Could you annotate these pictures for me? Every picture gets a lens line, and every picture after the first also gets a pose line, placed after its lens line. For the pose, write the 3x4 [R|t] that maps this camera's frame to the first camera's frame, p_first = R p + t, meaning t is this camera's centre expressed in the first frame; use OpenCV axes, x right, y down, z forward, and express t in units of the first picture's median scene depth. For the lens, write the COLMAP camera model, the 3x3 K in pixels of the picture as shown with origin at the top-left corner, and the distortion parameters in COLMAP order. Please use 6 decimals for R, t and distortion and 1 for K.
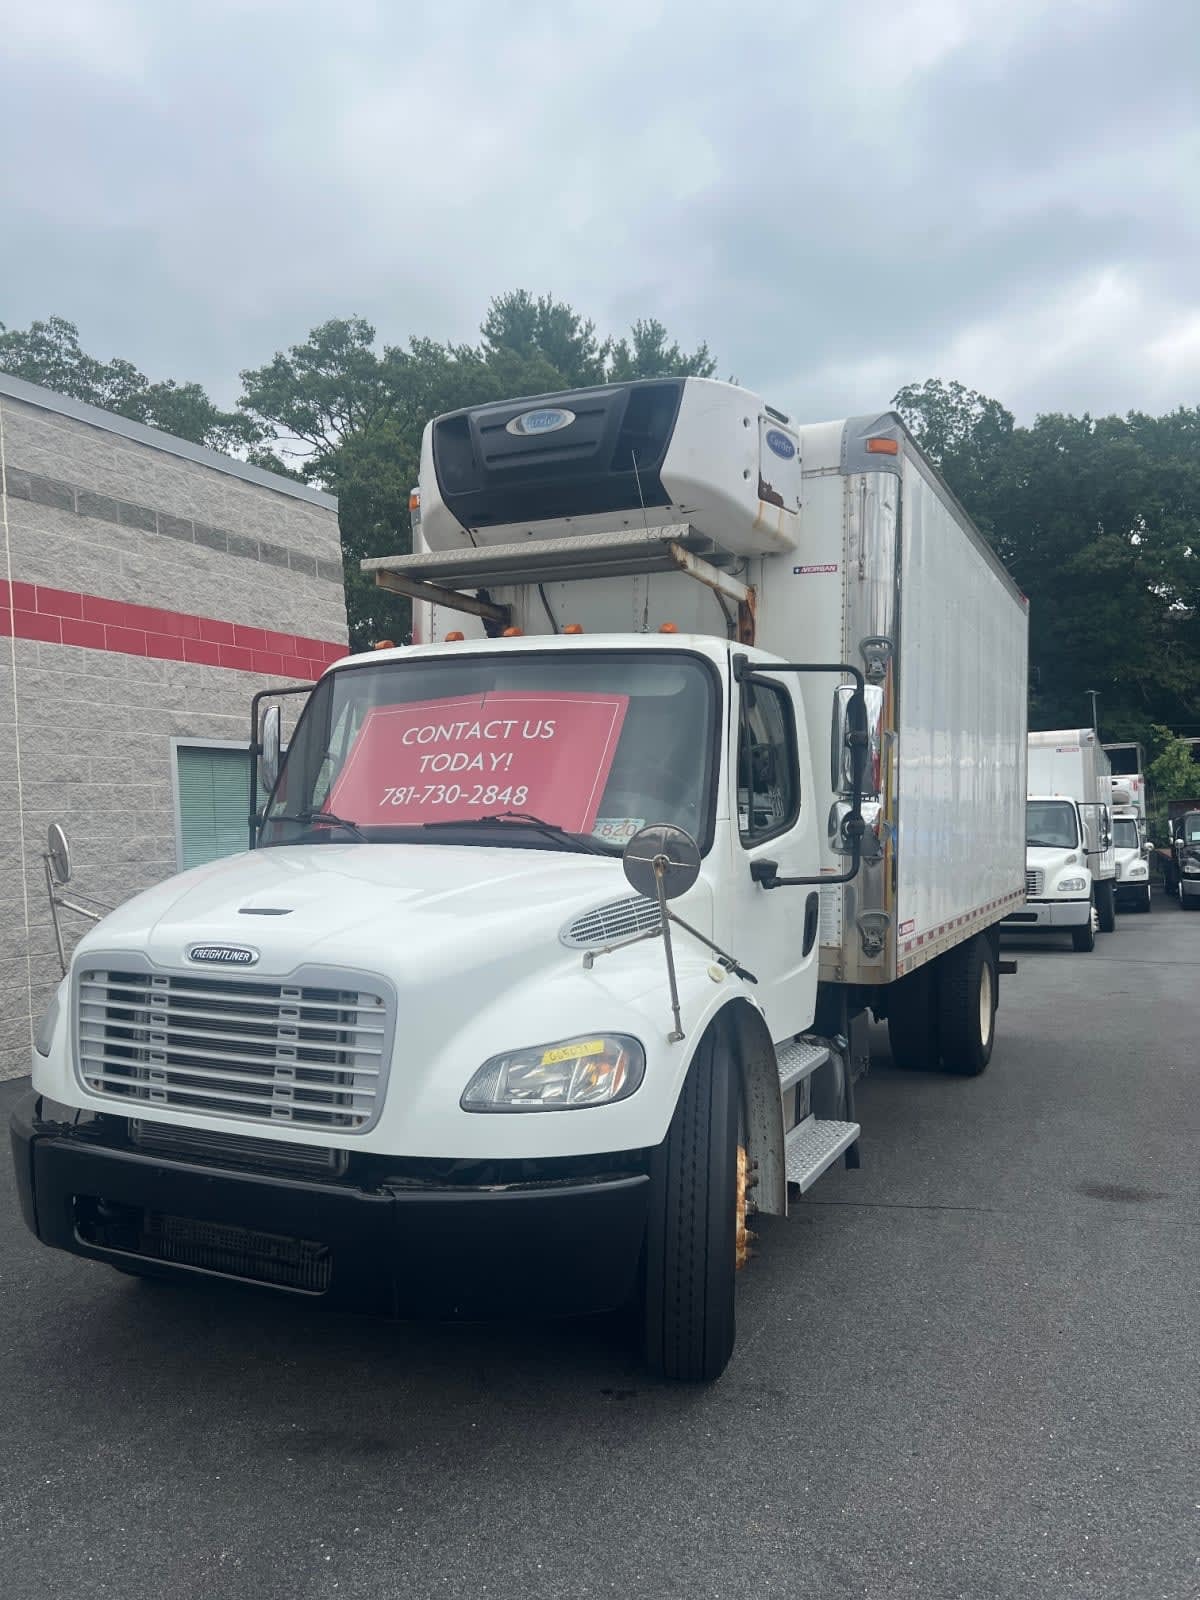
lens RADIAL K [[1202.3, 0, 621.7], [0, 1202.3, 799.3], [0, 0, 1]] dist [0.002588, 0.001213]
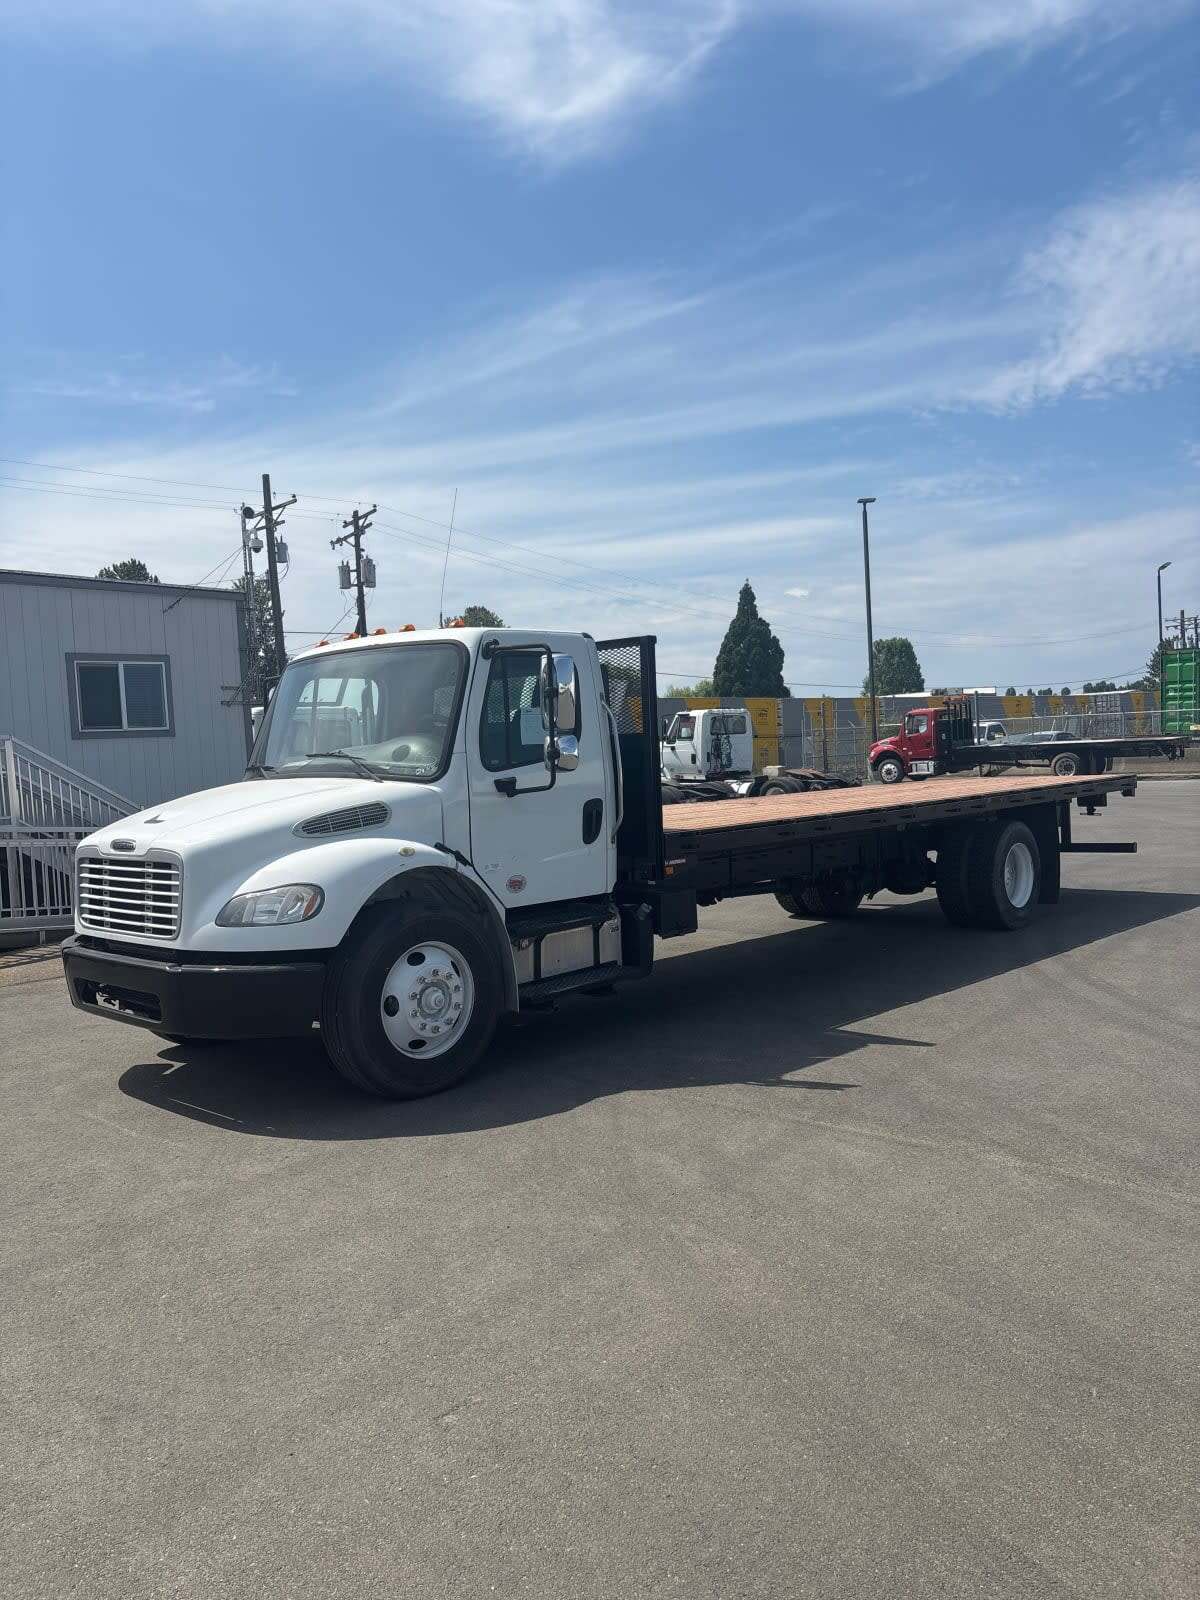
lens RADIAL K [[1159.2, 0, 602.9], [0, 1159.2, 791.8], [0, 0, 1]] dist [0.057036, -0.000033]
pose [[0.950403, -0.042773, -0.308067, 0.894096], [0.061897, 0.996697, 0.052569, -0.000935], [0.304801, -0.069030, 0.949911, -0.450456]]
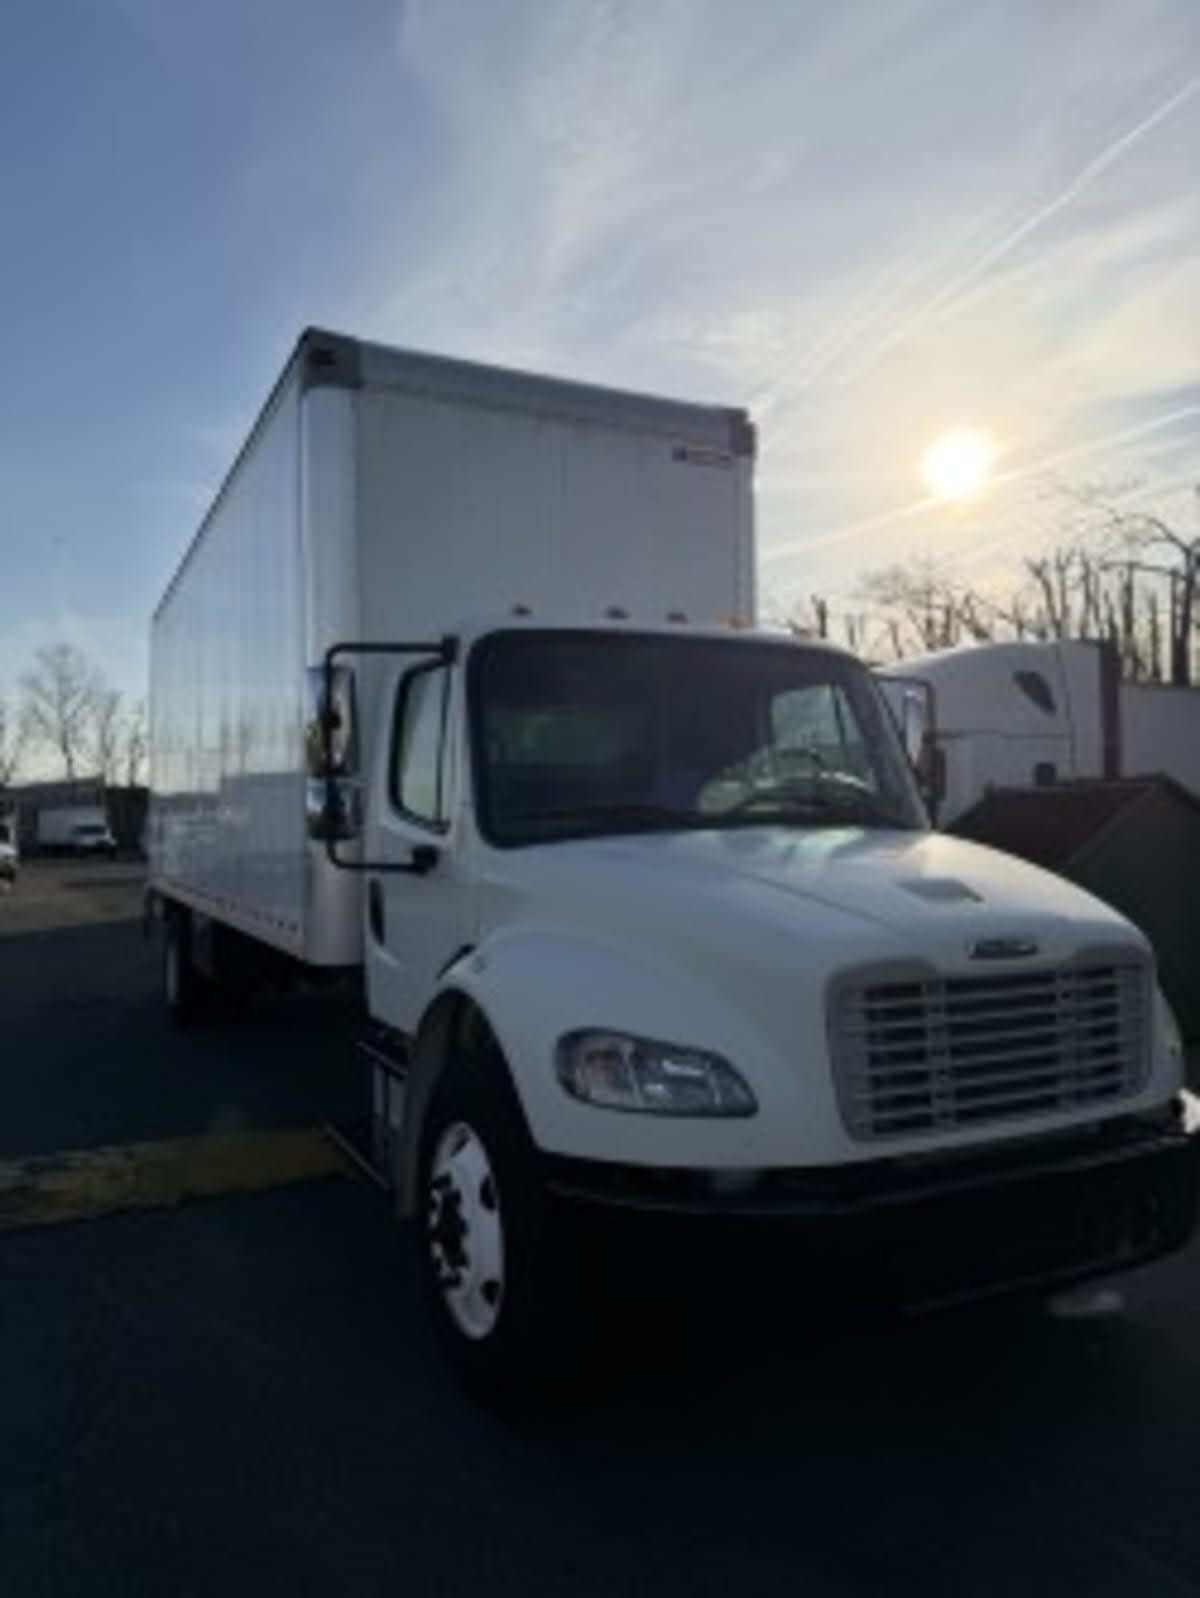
lens RADIAL K [[1145.5, 0, 600.0], [0, 1145.5, 799.0], [0, 0, 1]] dist [0.000180, -0.003231]
pose [[0.617830, 0.006703, 0.786283, -1.215402], [-0.002348, 0.999975, -0.006679, 0.018995], [-0.786308, 0.002281, 0.617830, 0.686114]]
